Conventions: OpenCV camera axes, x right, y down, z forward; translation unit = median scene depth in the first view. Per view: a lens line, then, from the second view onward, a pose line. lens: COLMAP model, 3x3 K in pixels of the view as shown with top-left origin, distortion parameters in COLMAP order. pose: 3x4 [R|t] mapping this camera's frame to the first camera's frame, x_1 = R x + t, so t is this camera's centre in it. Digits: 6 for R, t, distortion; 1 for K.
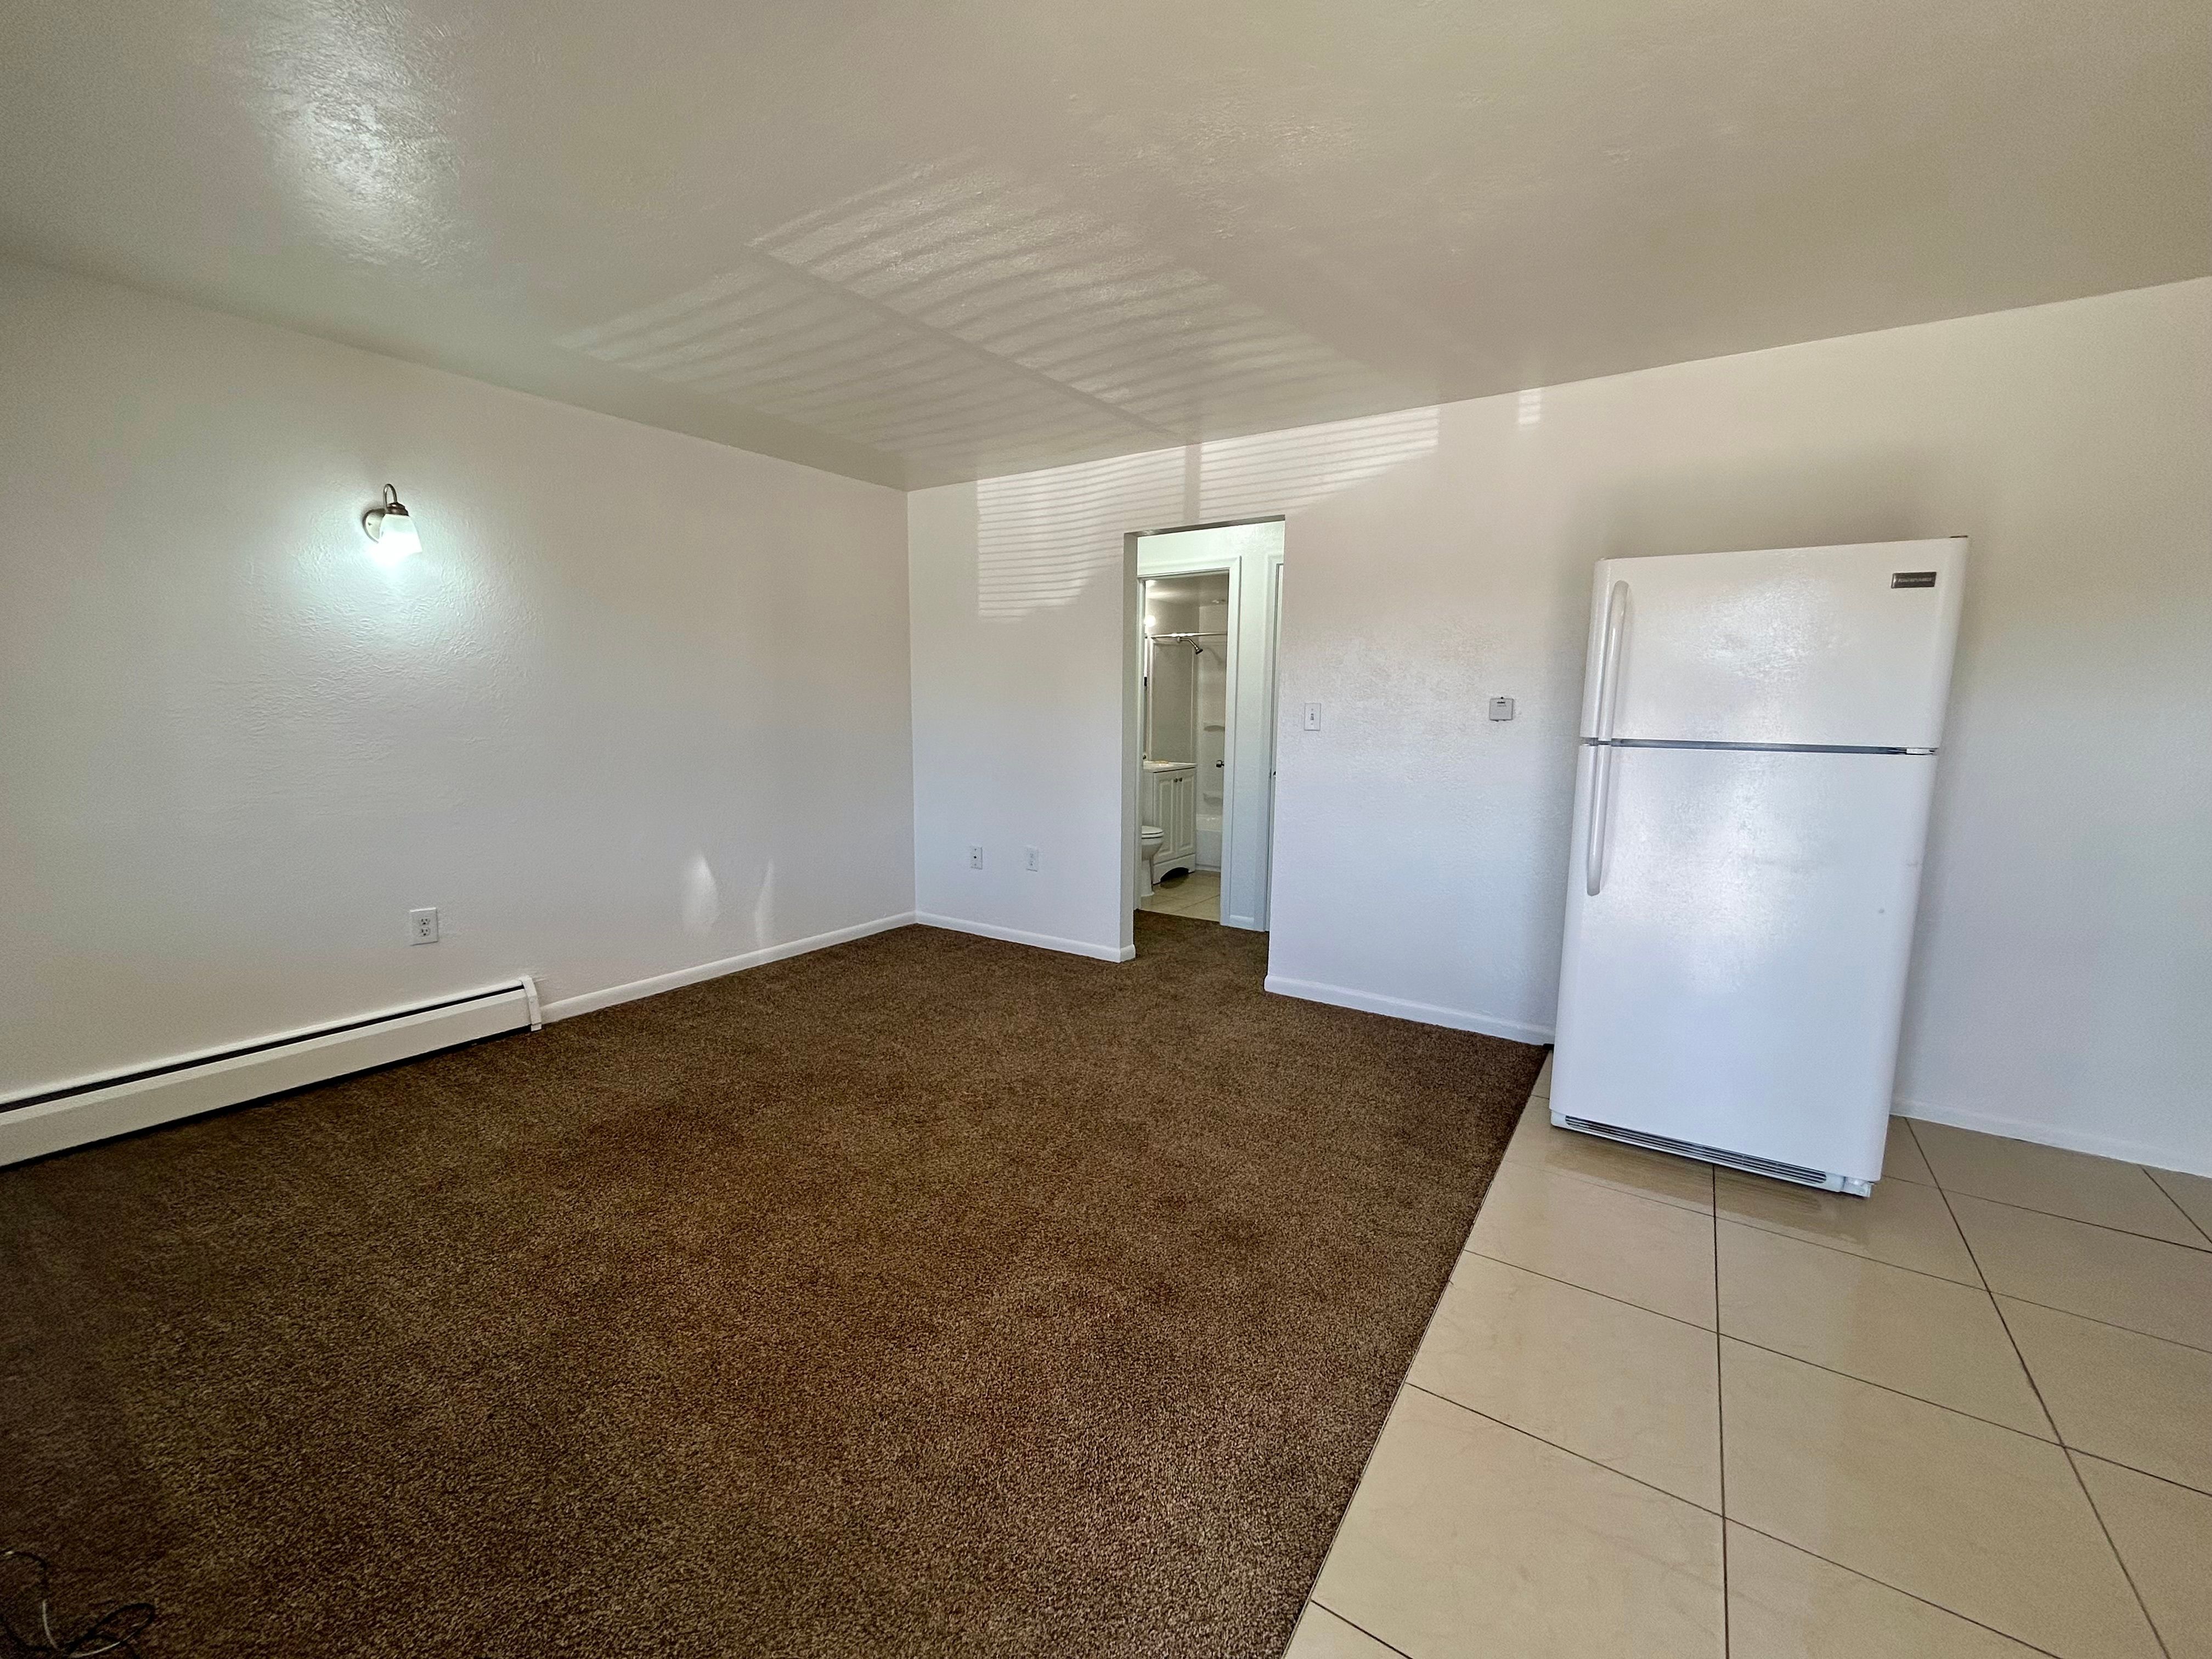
lens RADIAL K [[891.5, 0, 1106.0], [0, 891.5, 829.5], [0, 0, 1]] dist [-0.001925, 0.000444]
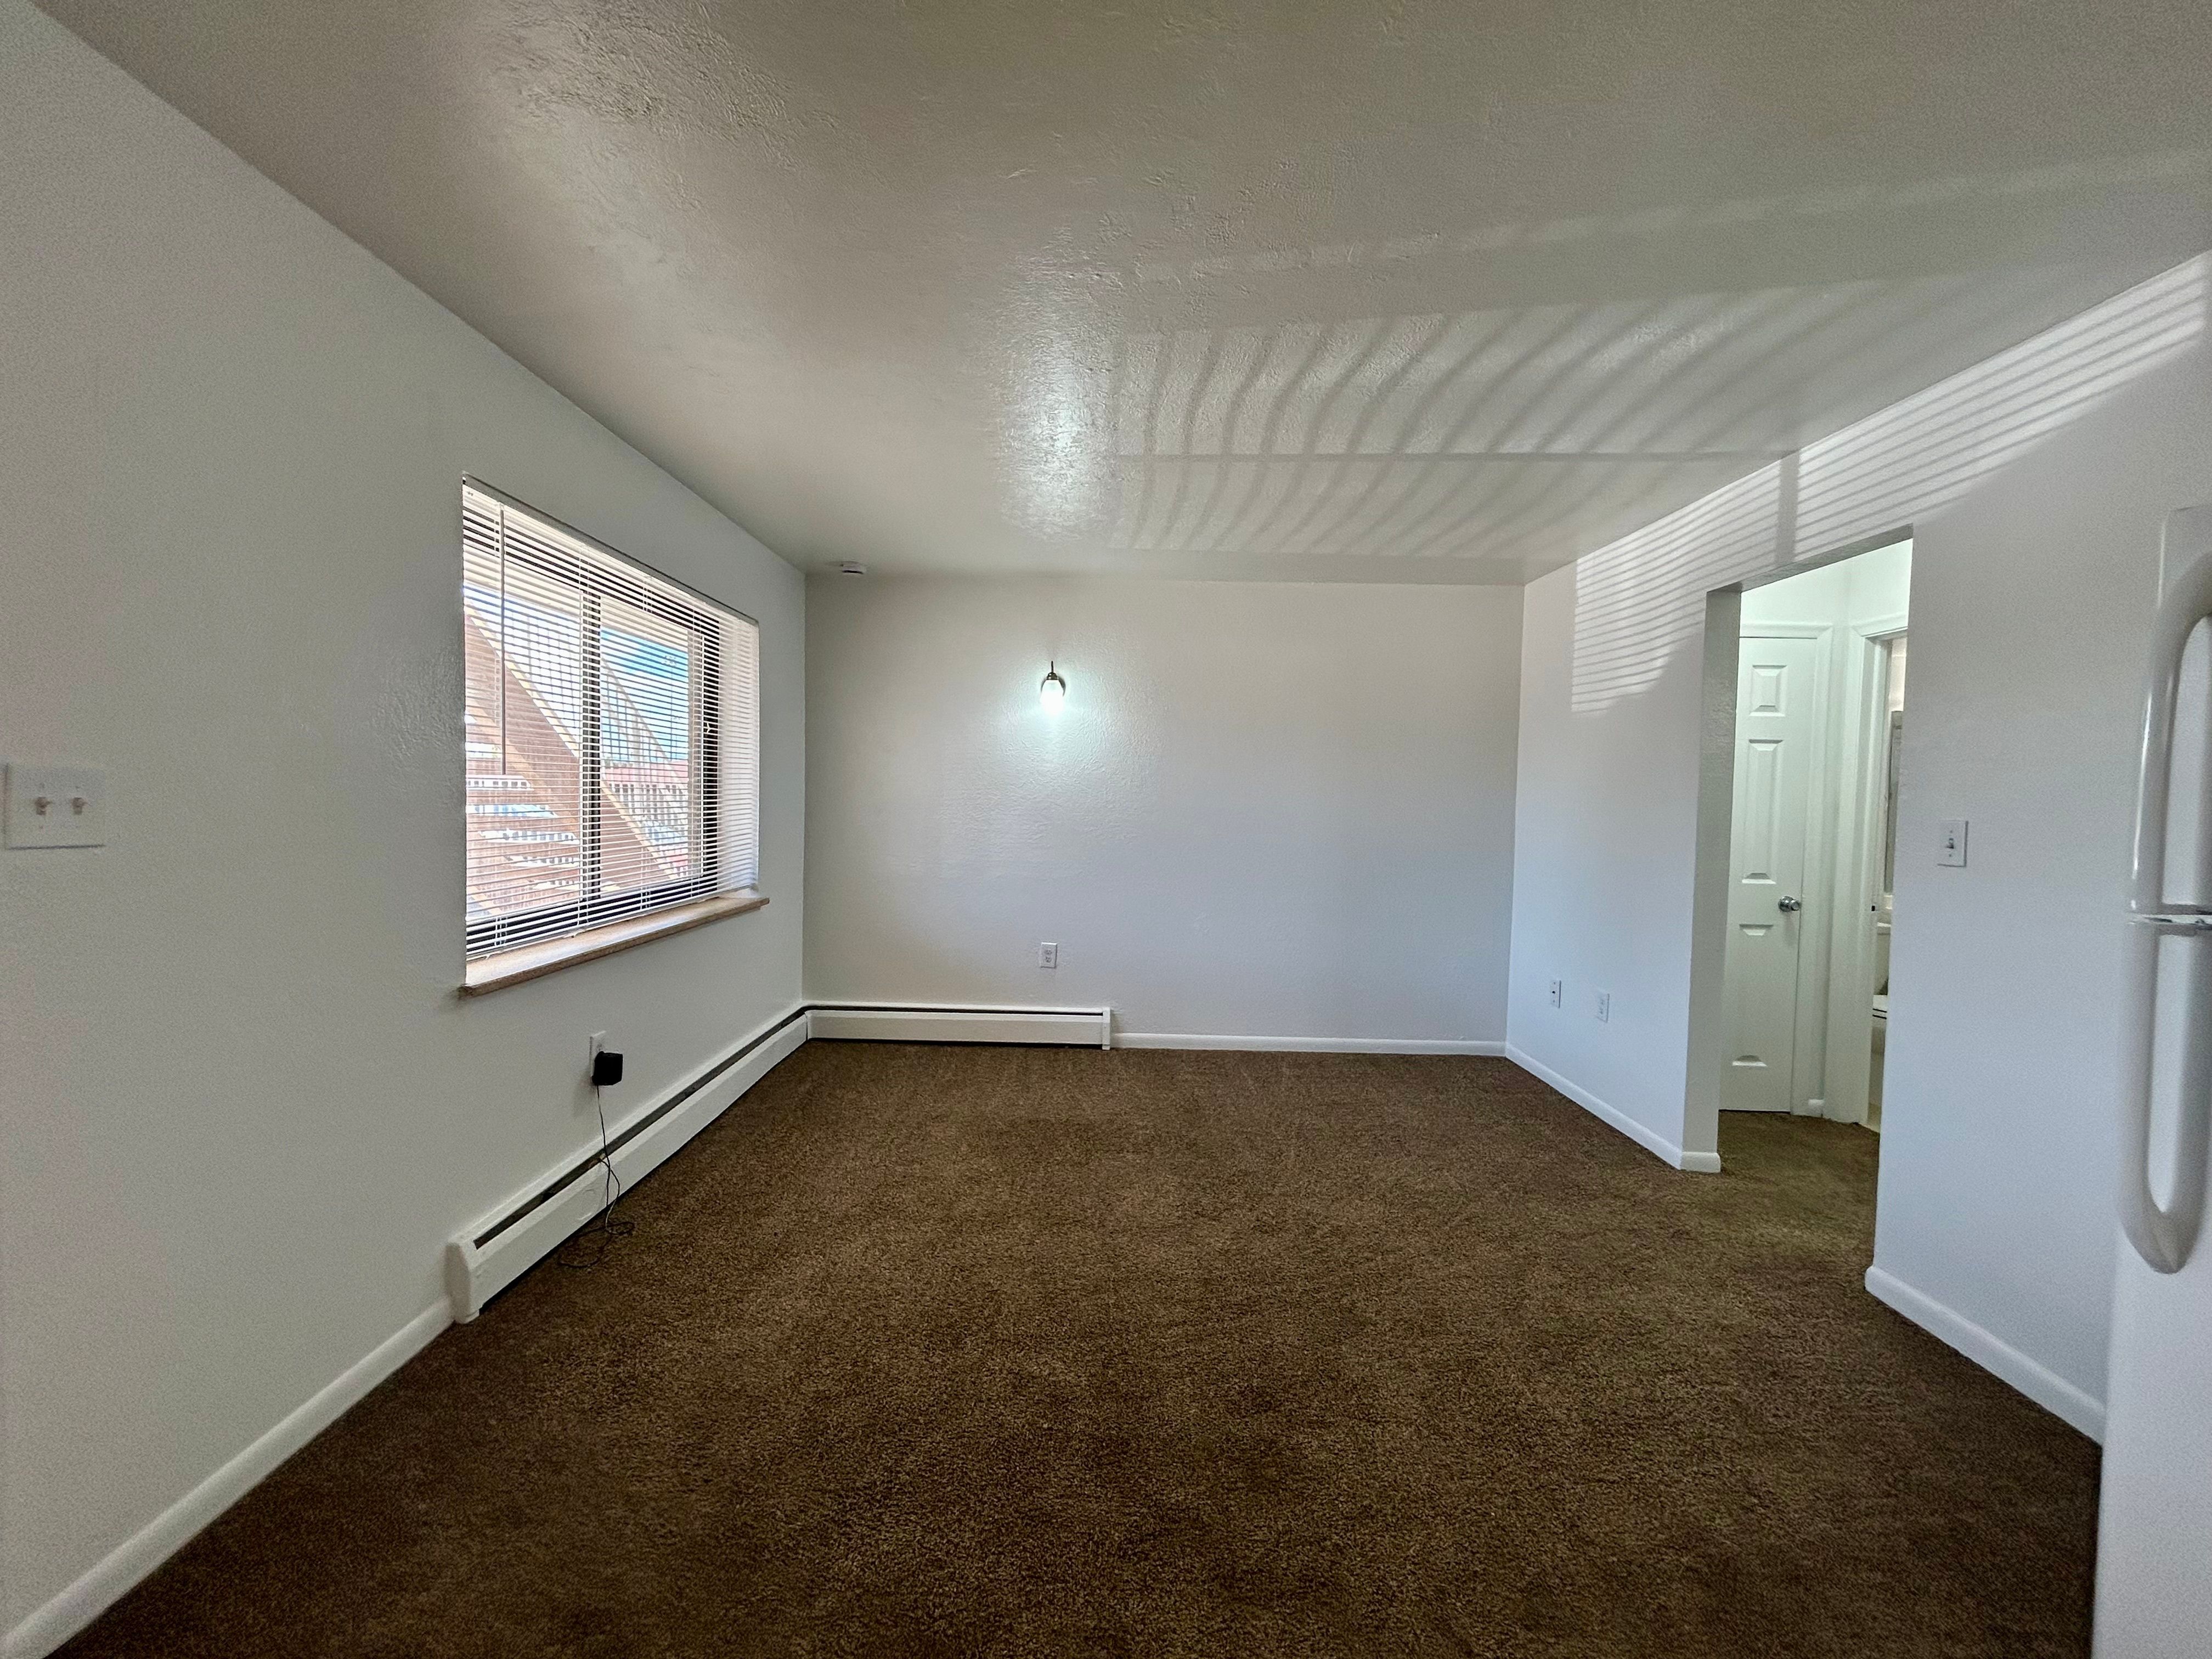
lens RADIAL K [[891.5, 0, 1106.0], [0, 891.5, 829.5], [0, 0, 1]] dist [-0.001925, 0.000444]
pose [[0.553501, 0.035877, -0.832075, 0.402053], [-0.134156, 0.989866, -0.046561, -0.032255], [0.821973, 0.137399, 0.552705, 0.206173]]
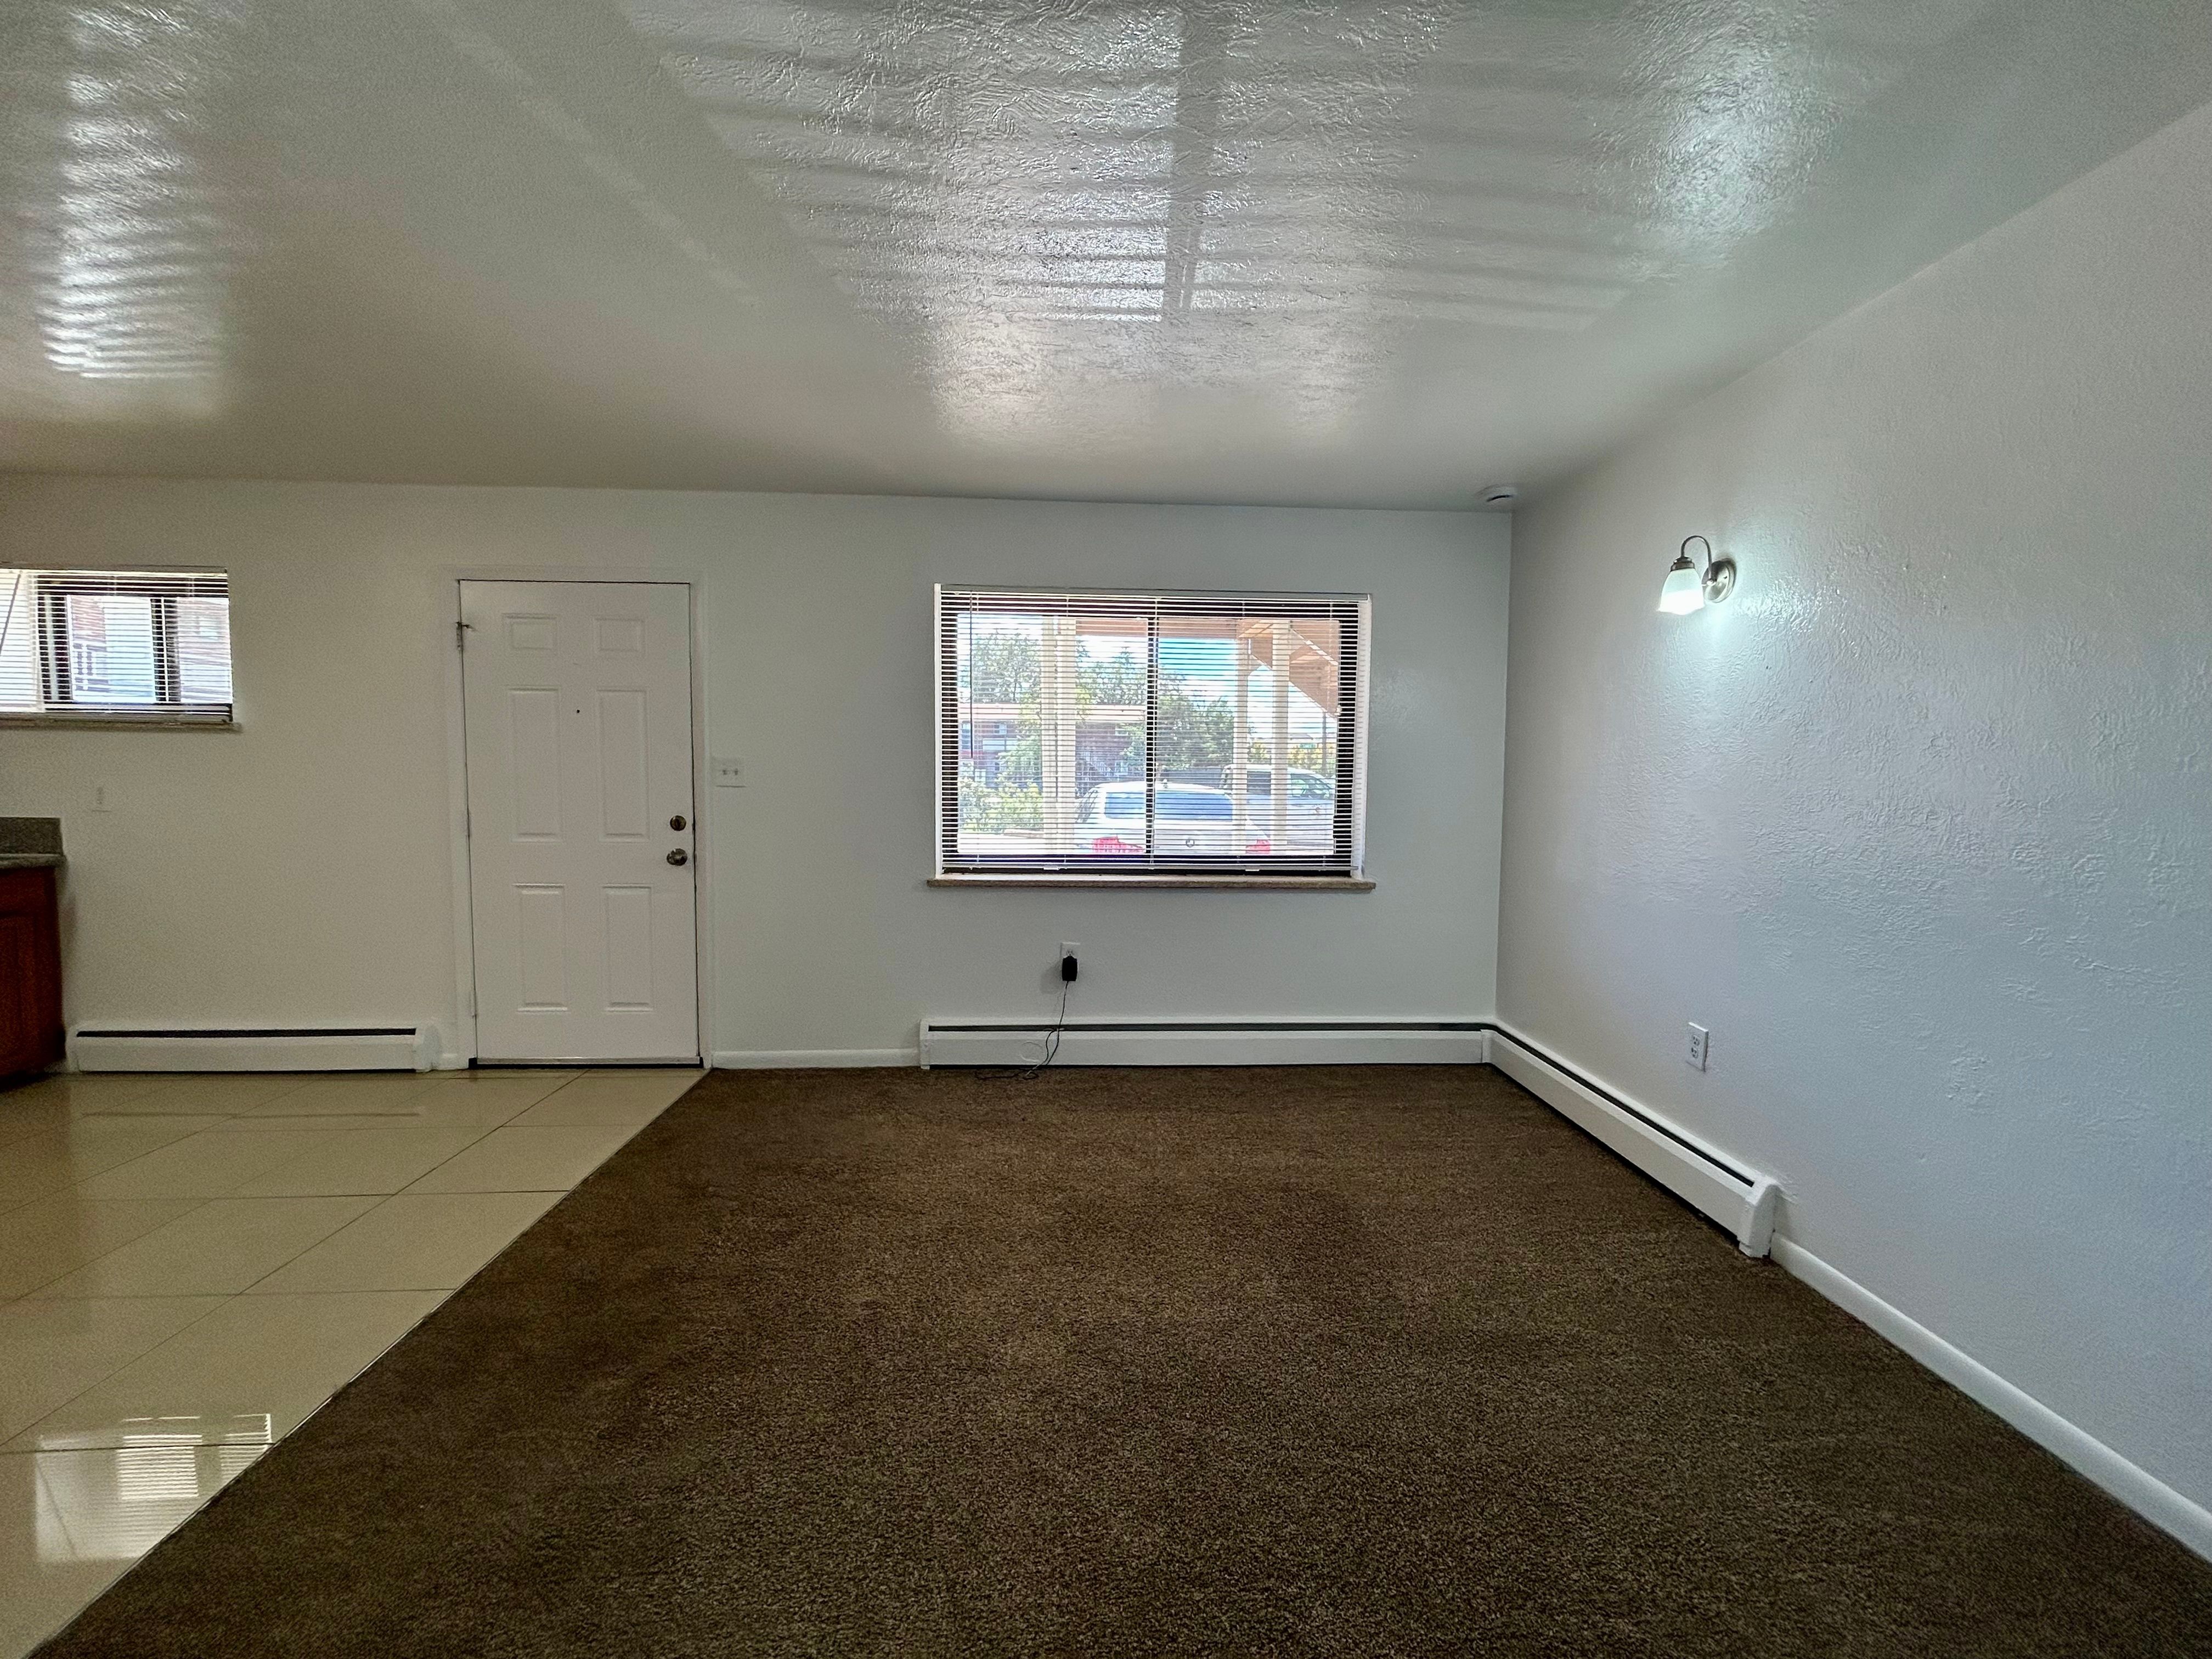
lens RADIAL K [[891.5, 0, 1106.0], [0, 891.5, 829.5], [0, 0, 1]] dist [-0.001925, 0.000444]
pose [[-0.798624, 0.022837, -0.601397, 0.150846], [-0.101715, 0.979783, 0.172277, -0.149442], [0.593173, 0.198756, -0.780155, 1.067463]]
